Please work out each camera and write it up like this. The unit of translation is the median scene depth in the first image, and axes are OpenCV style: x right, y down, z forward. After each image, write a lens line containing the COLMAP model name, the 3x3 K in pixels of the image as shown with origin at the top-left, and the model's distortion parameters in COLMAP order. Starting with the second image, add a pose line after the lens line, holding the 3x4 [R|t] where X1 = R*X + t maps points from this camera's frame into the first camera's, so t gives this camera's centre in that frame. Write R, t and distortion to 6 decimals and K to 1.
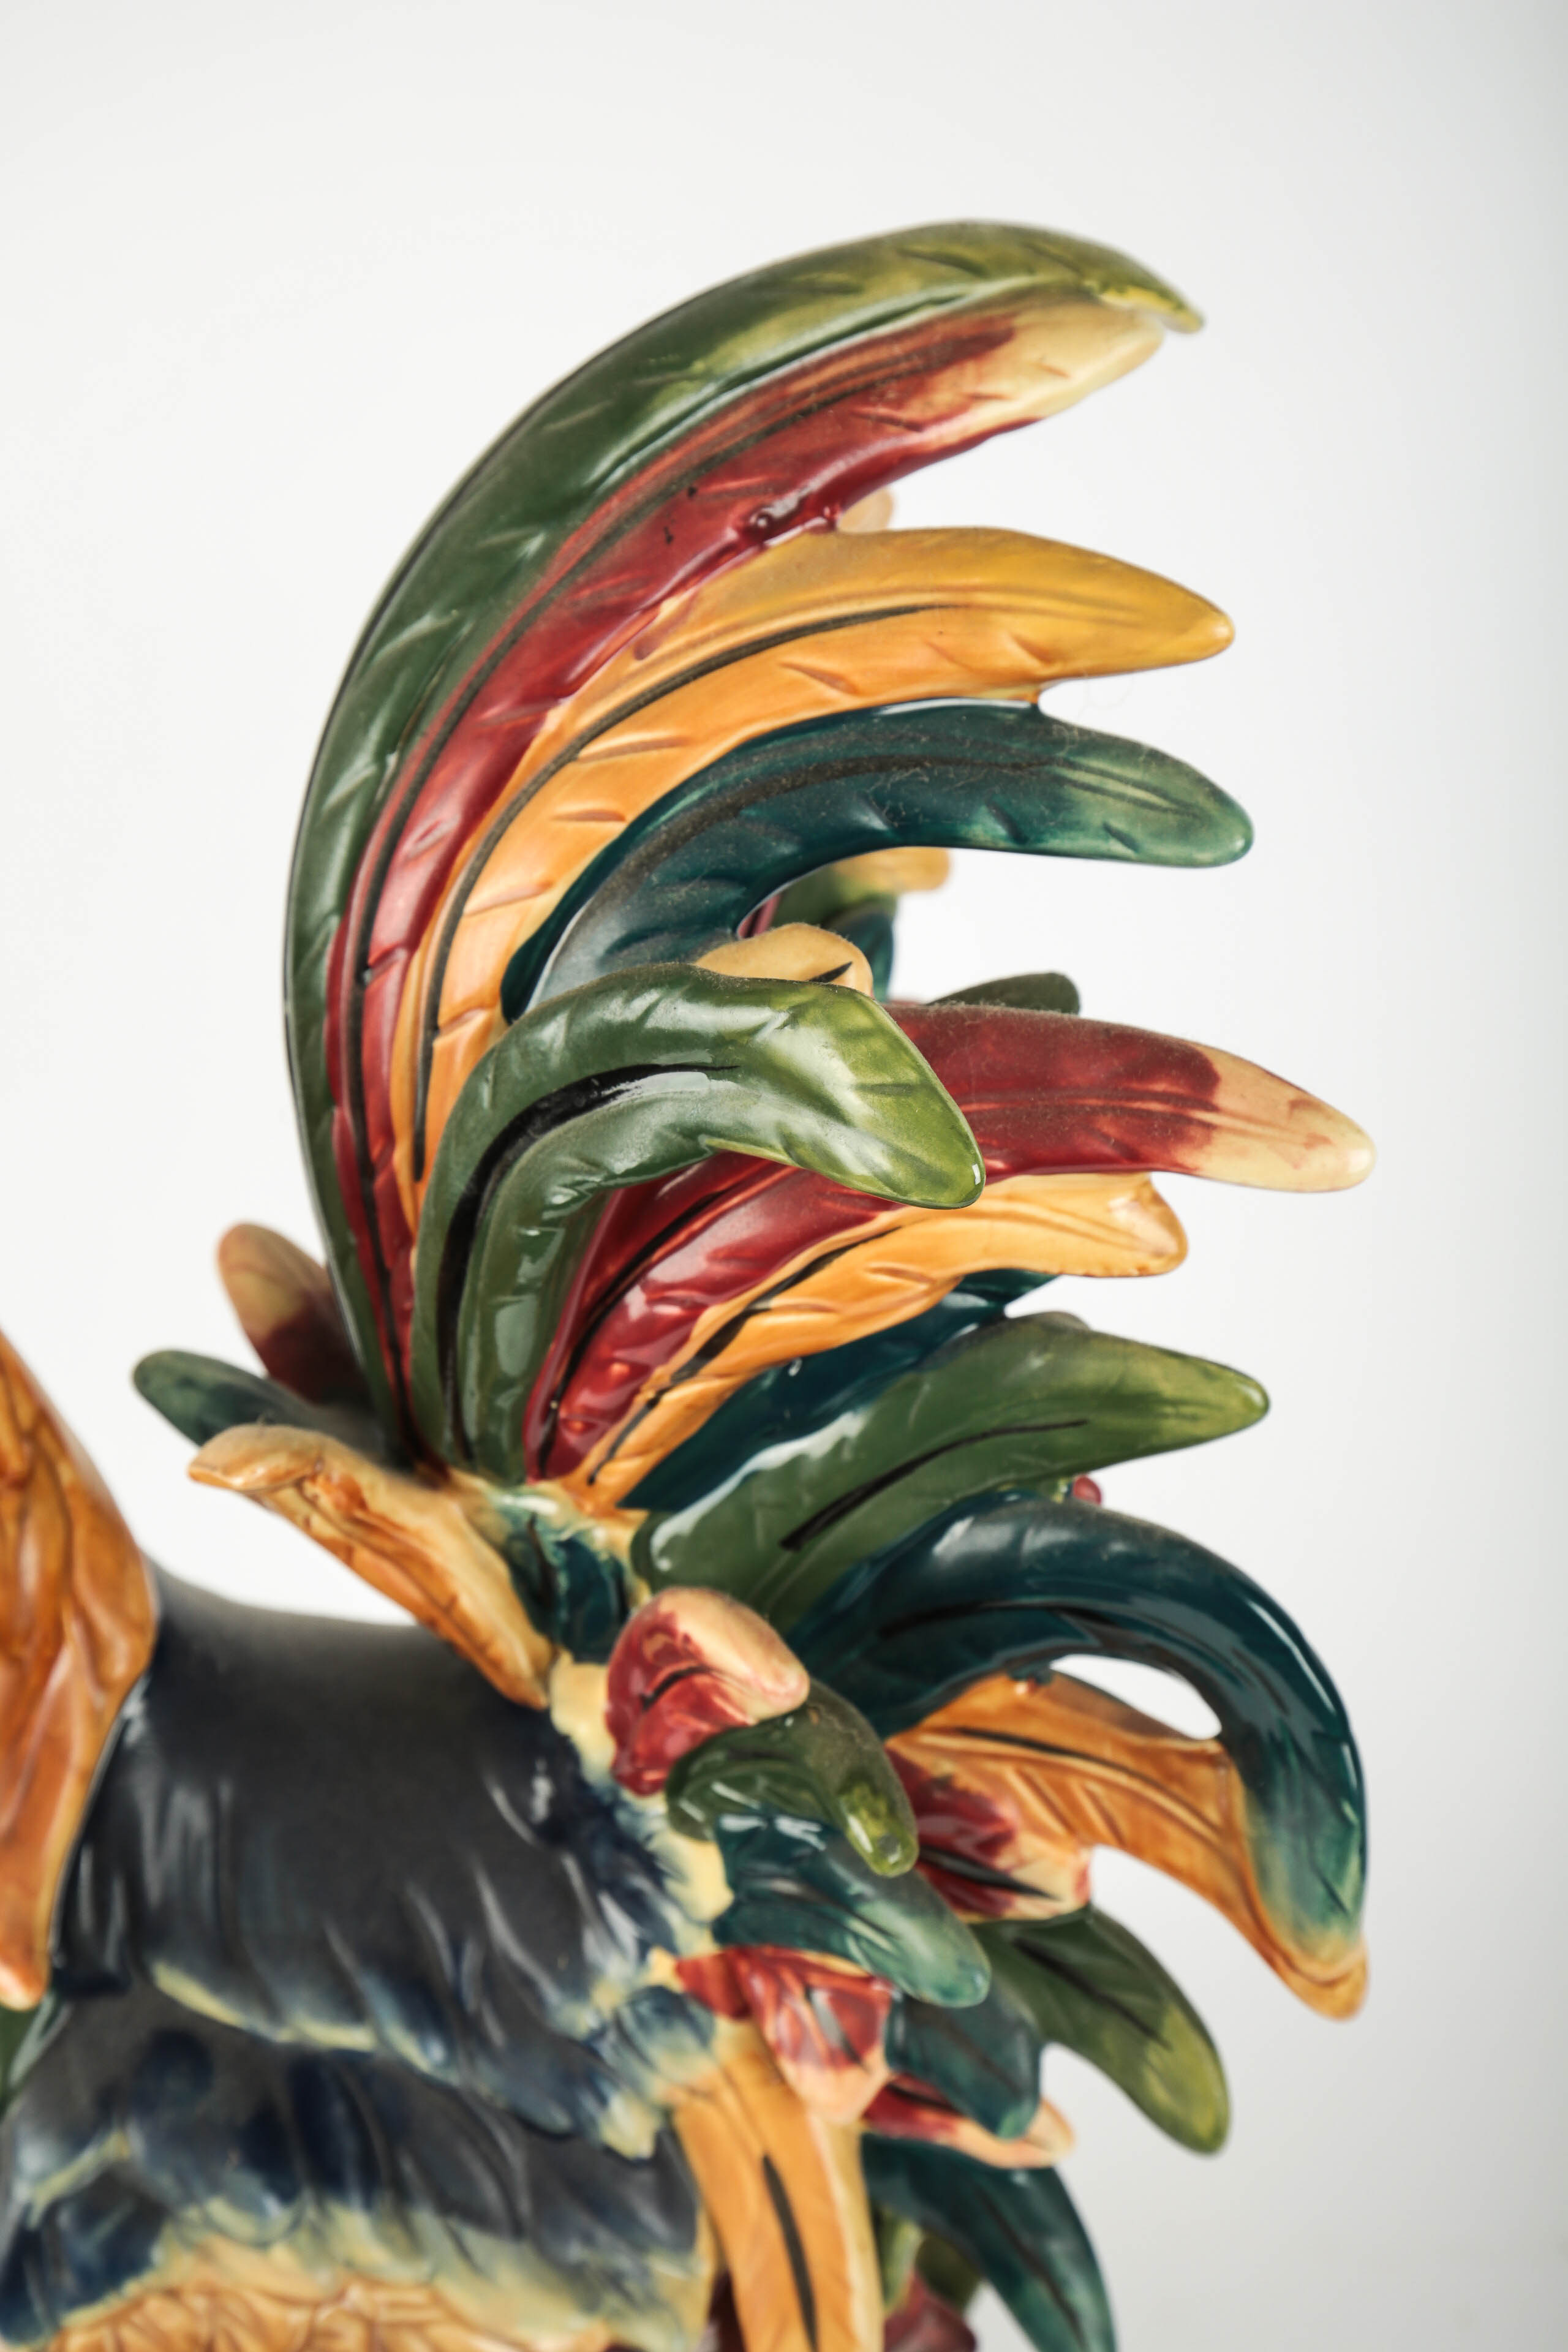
lens RADIAL K [[2194.5, 0, 769.2], [0, 2194.5, 1173.3], [0, 0, 1]] dist [0.035770, 0.000000]
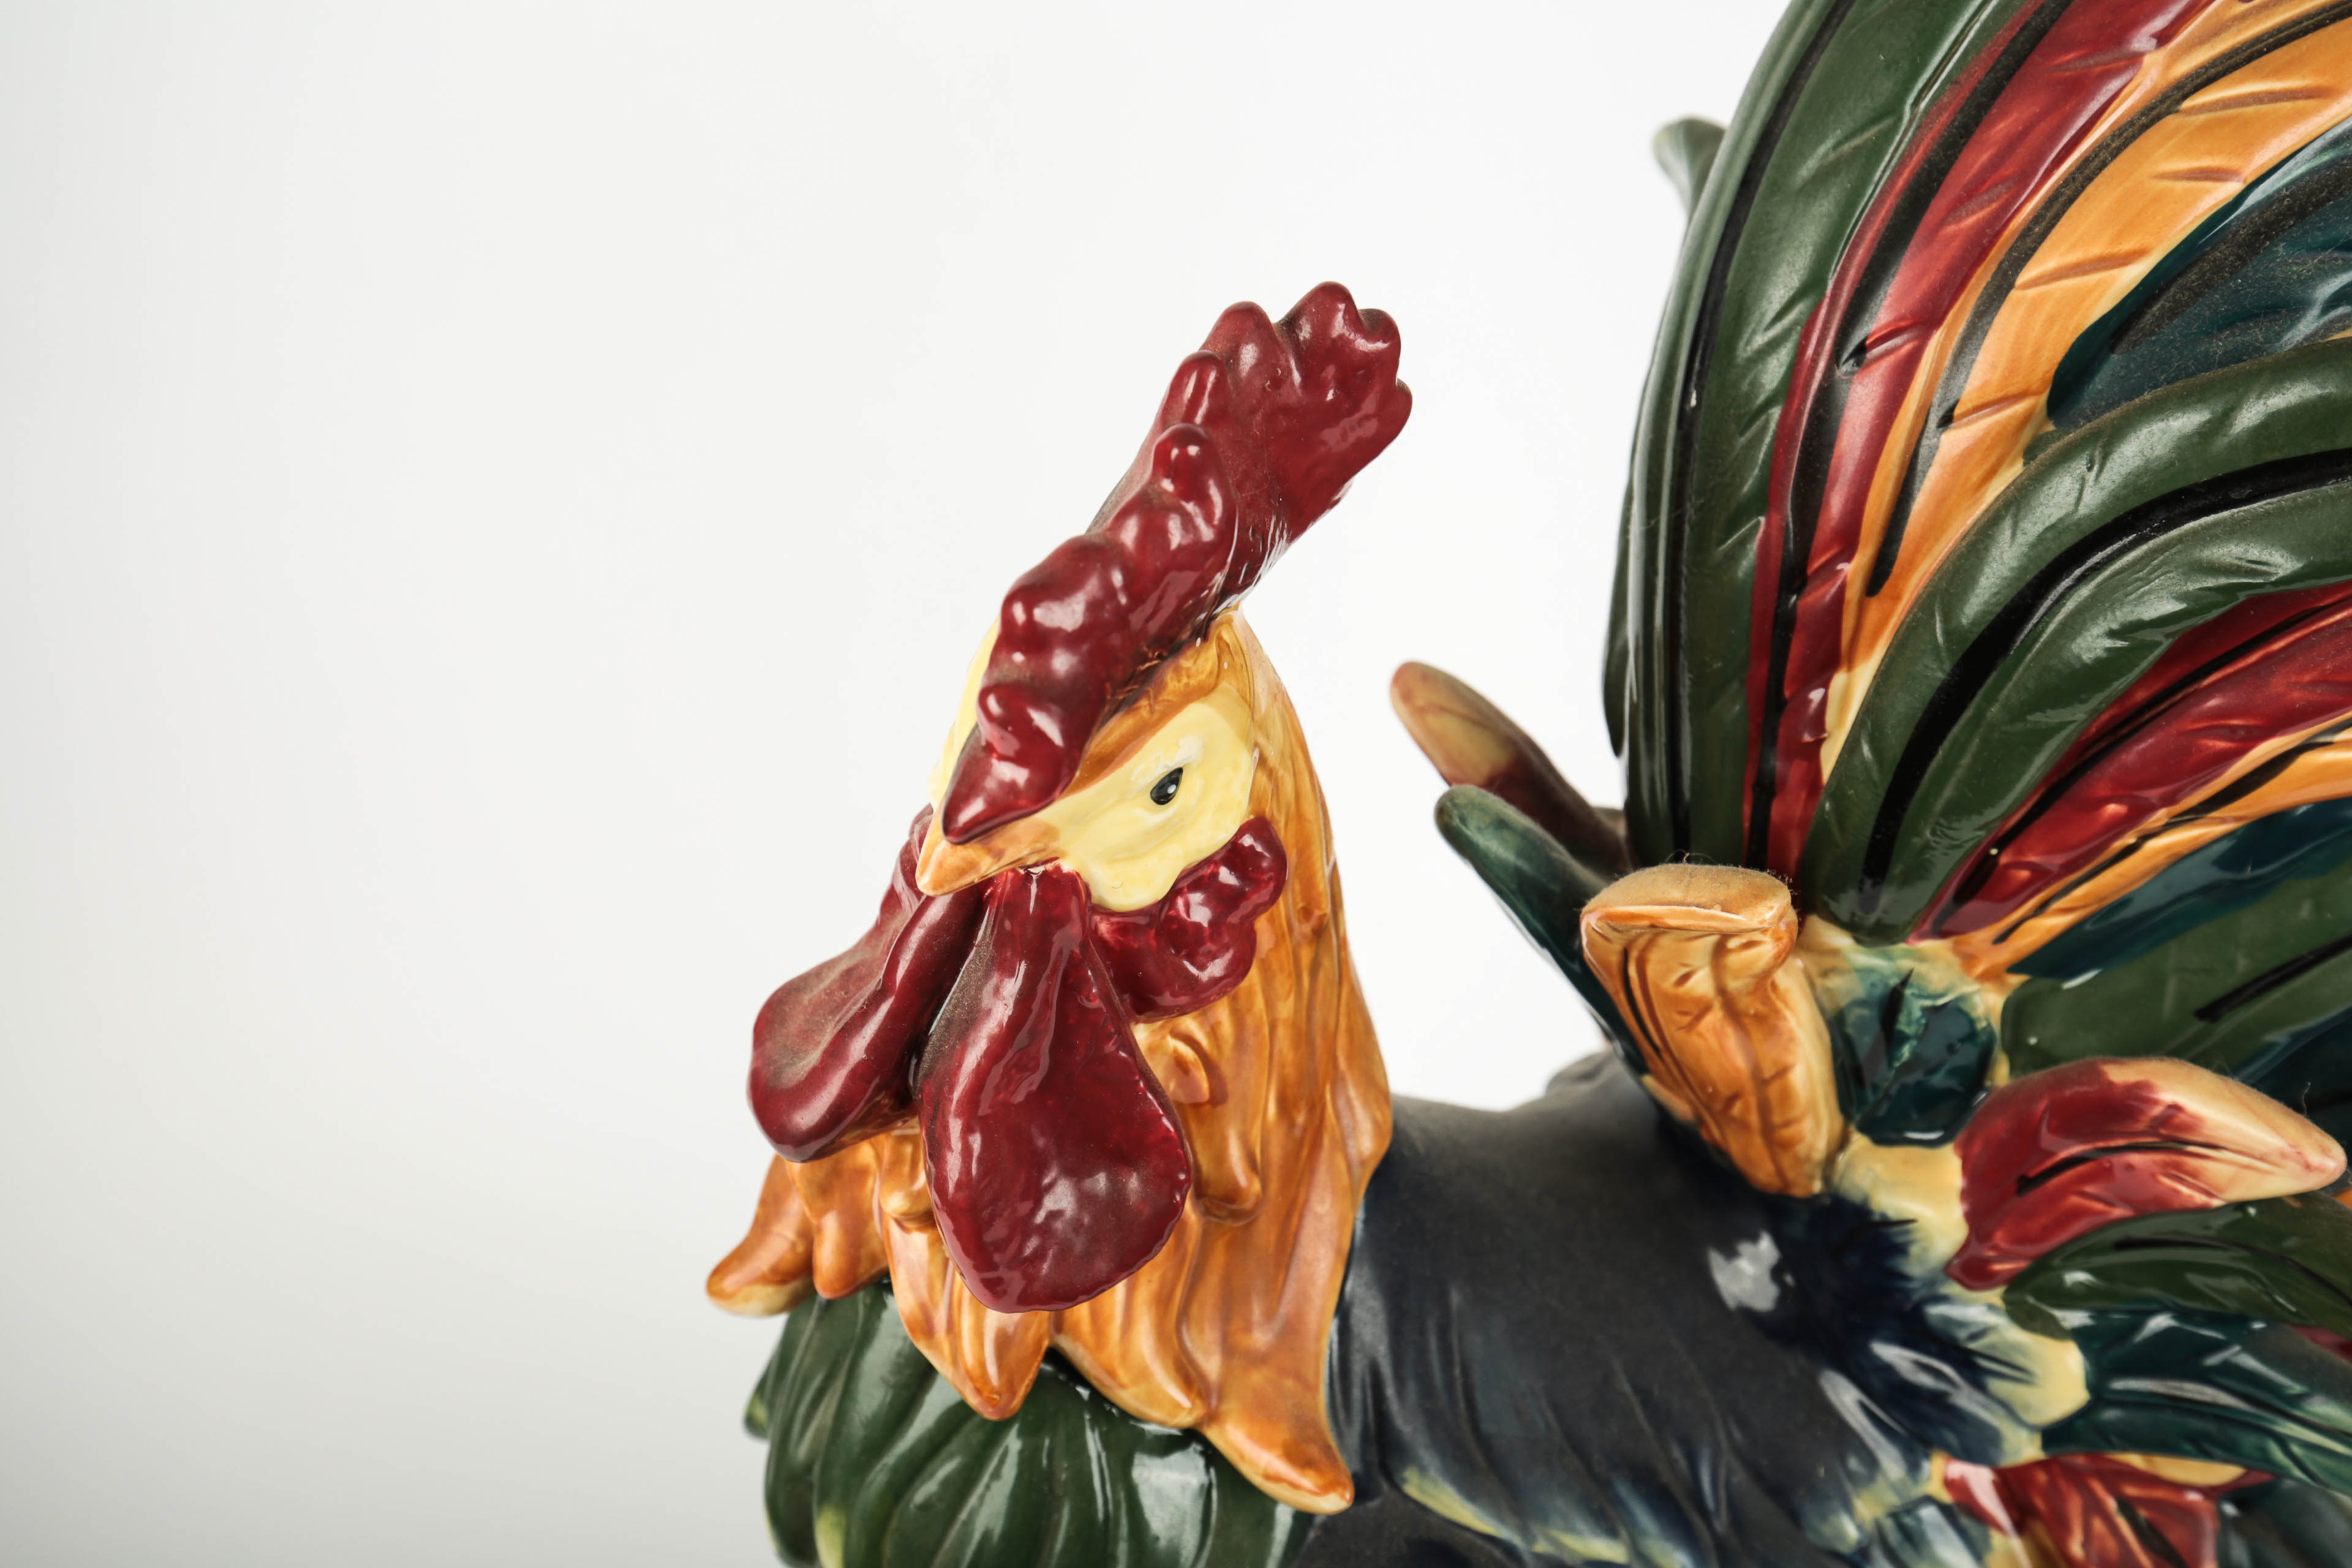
lens RADIAL K [[2194.5, 0, 1182.5], [0, 2194.5, 779.7], [0, 0, 1]] dist [0.035770, 0.000000]
pose [[0.994840, 0.028046, 0.097499, -0.517350], [-0.030357, 0.999291, 0.022292, 0.066014], [-0.096805, -0.025137, 0.994986, 0.134396]]
